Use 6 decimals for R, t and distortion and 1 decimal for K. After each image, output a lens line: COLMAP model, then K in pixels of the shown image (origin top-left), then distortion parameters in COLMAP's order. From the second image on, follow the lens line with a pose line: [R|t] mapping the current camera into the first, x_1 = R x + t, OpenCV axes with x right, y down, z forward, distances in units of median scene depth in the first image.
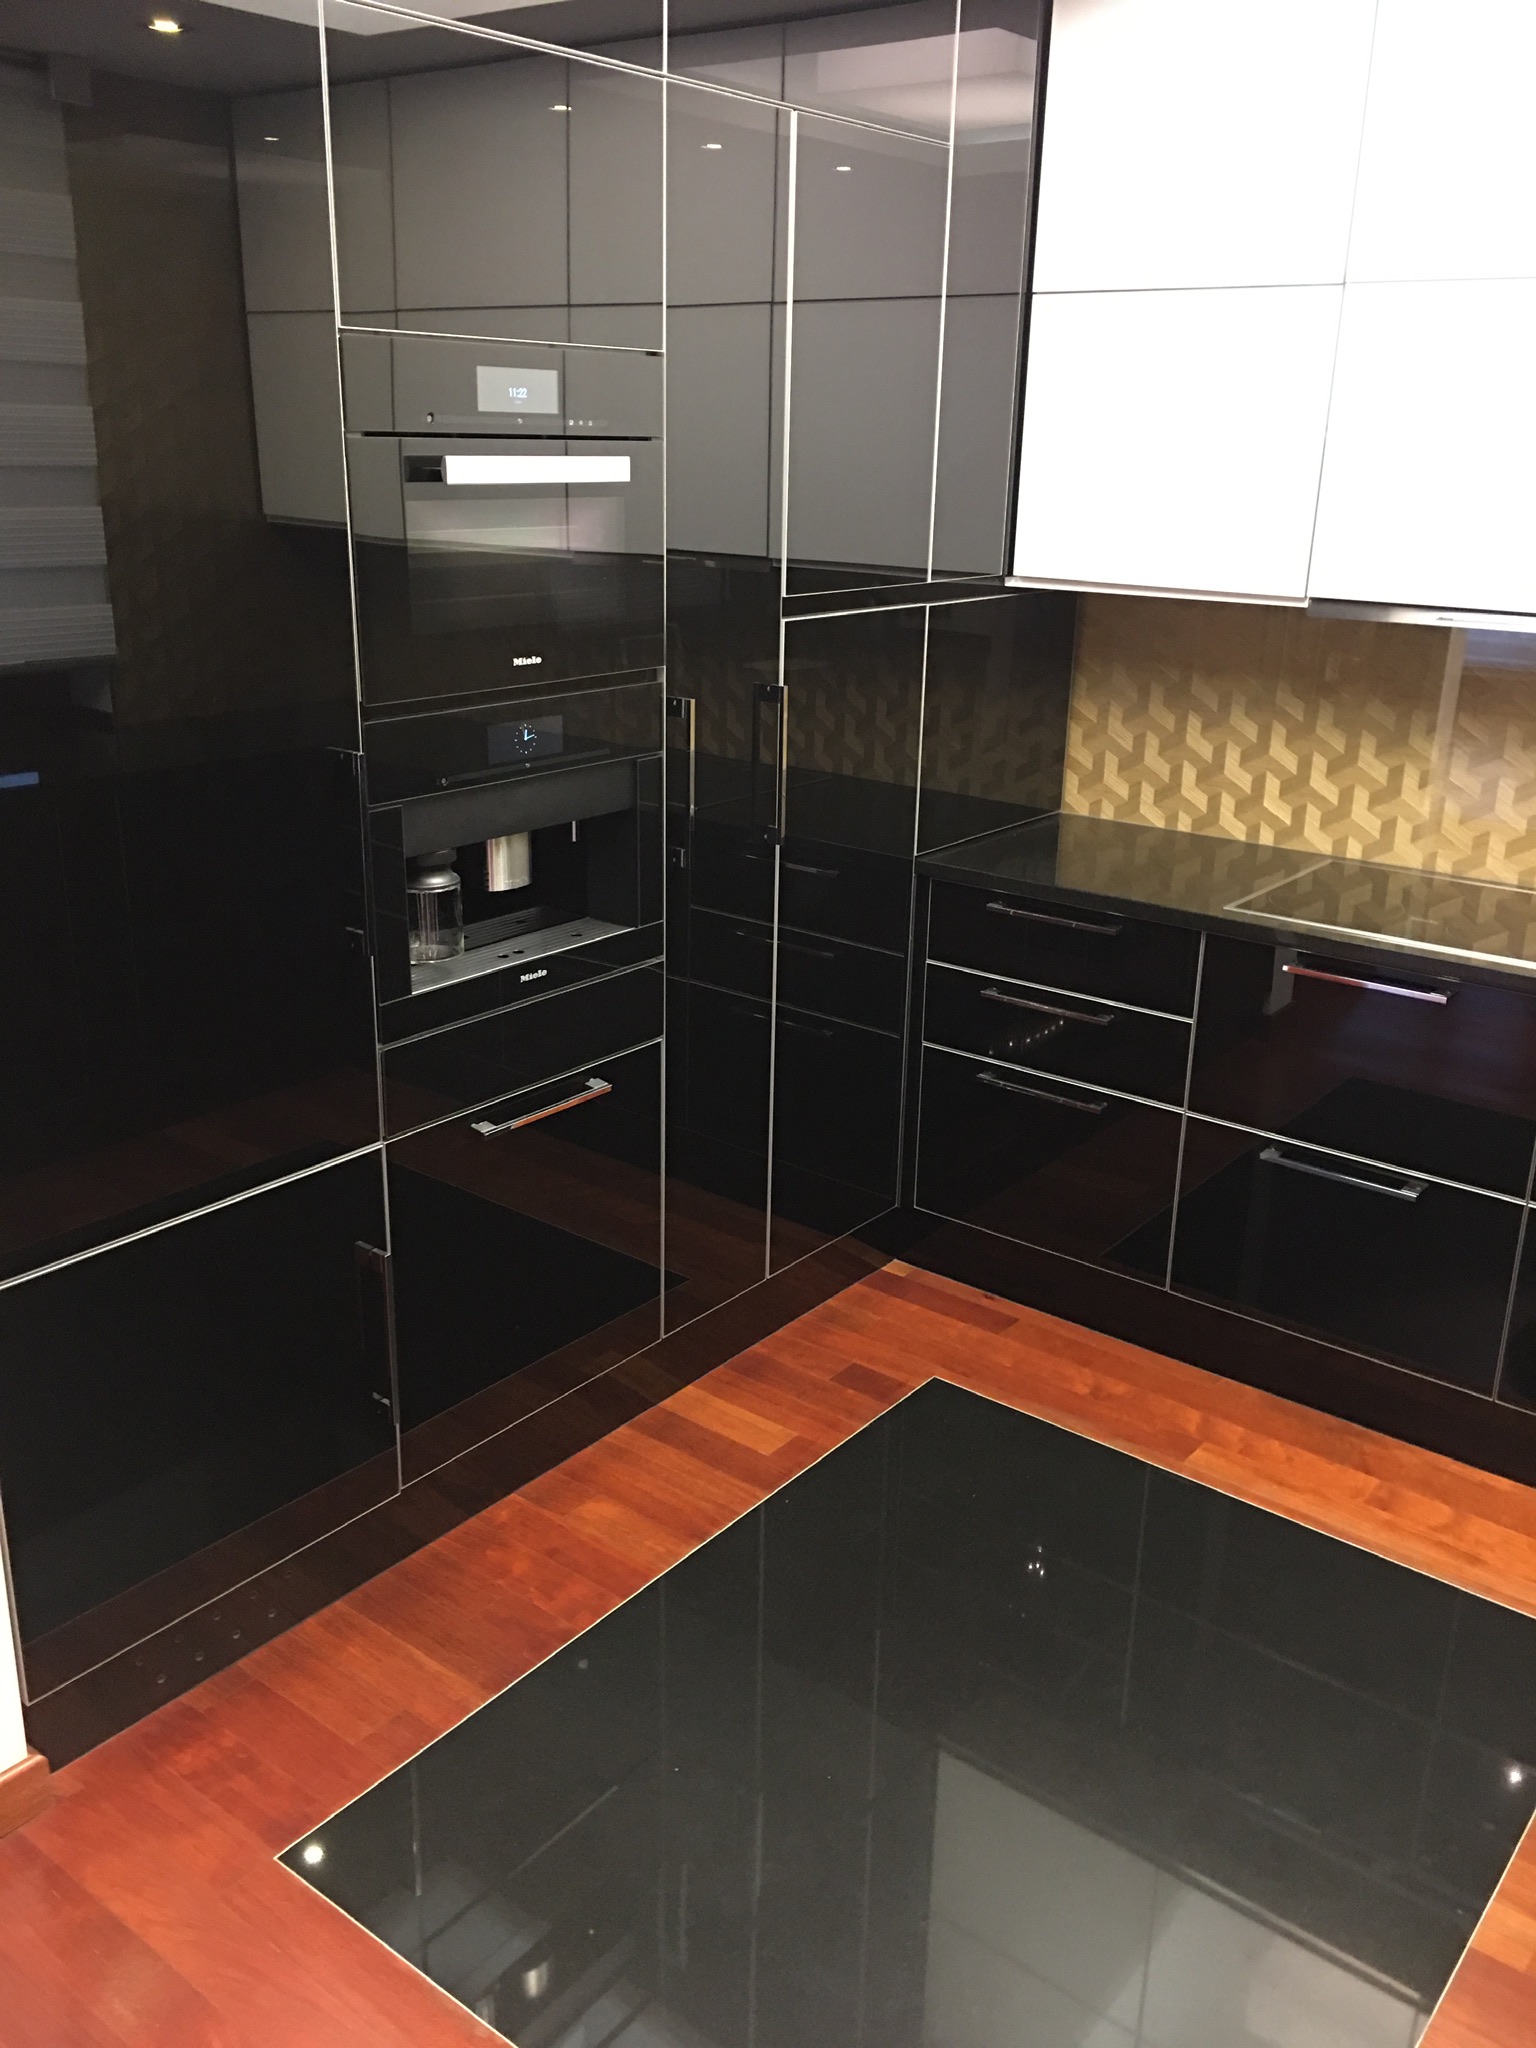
lens RADIAL K [[1752.4, 0, 768.0], [0, 1752.4, 1024.0], [0, 0, 1]] dist [0.036800, 0.005681]
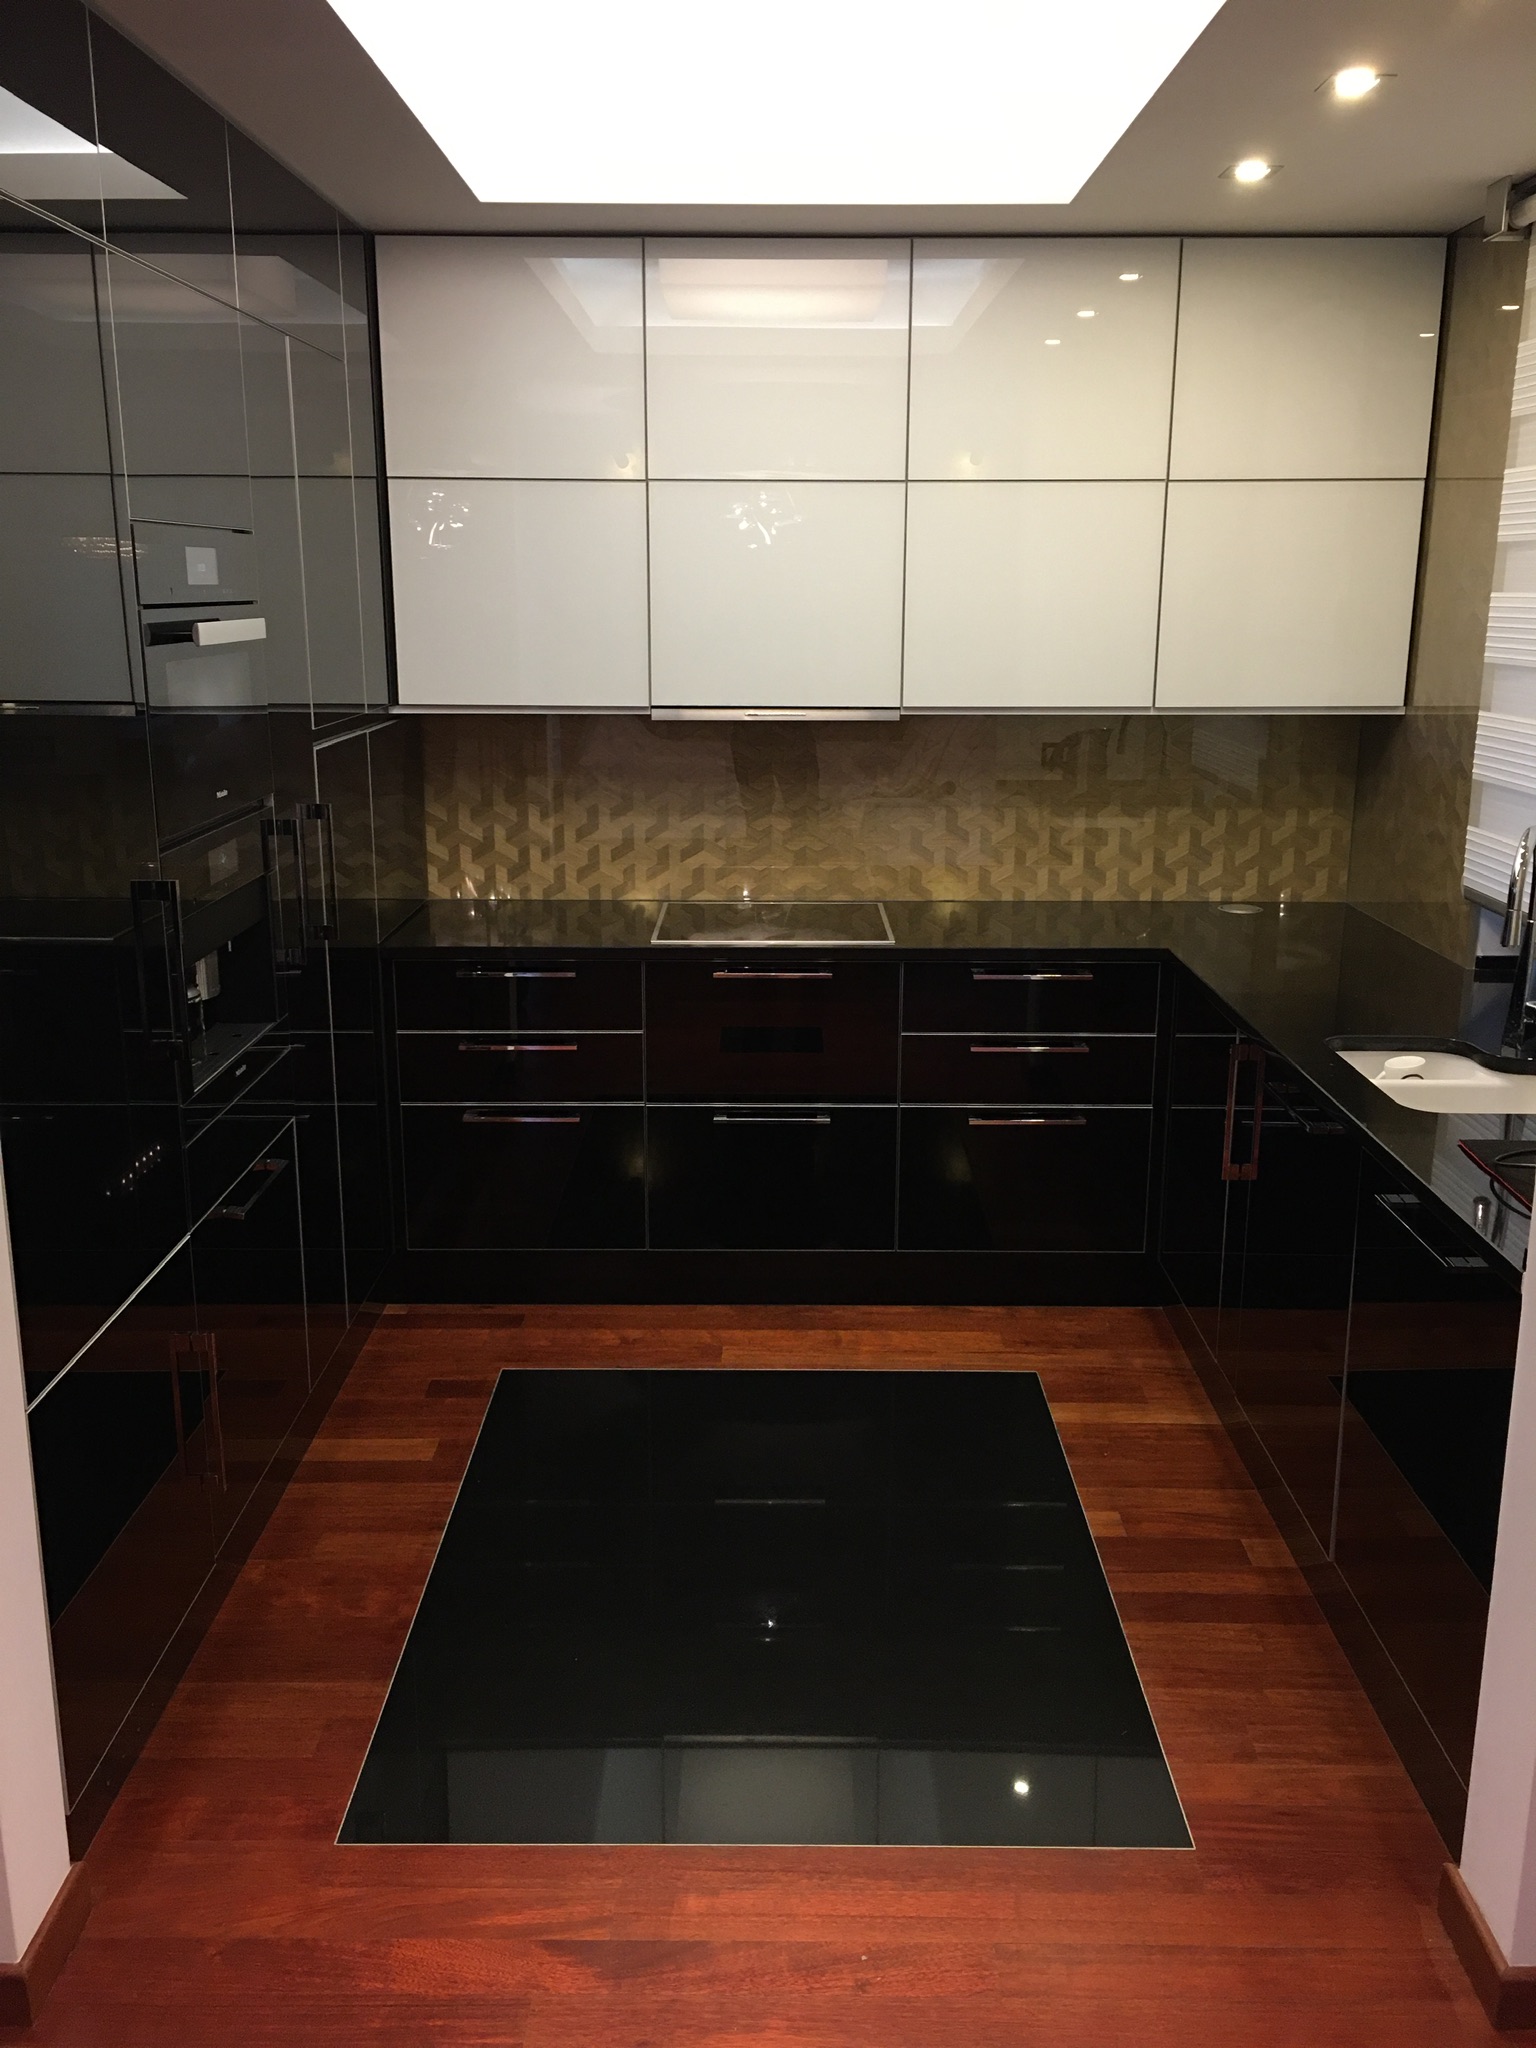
lens RADIAL K [[1763.7, 0, 768.0], [0, 1763.7, 1024.0], [0, 0, 1]] dist [0.068960, 0.001206]
pose [[0.791290, -0.172228, 0.586684, -0.424011], [0.215116, 0.976582, -0.003451, 0.016611], [-0.572351, 0.128935, 0.809809, -0.098000]]
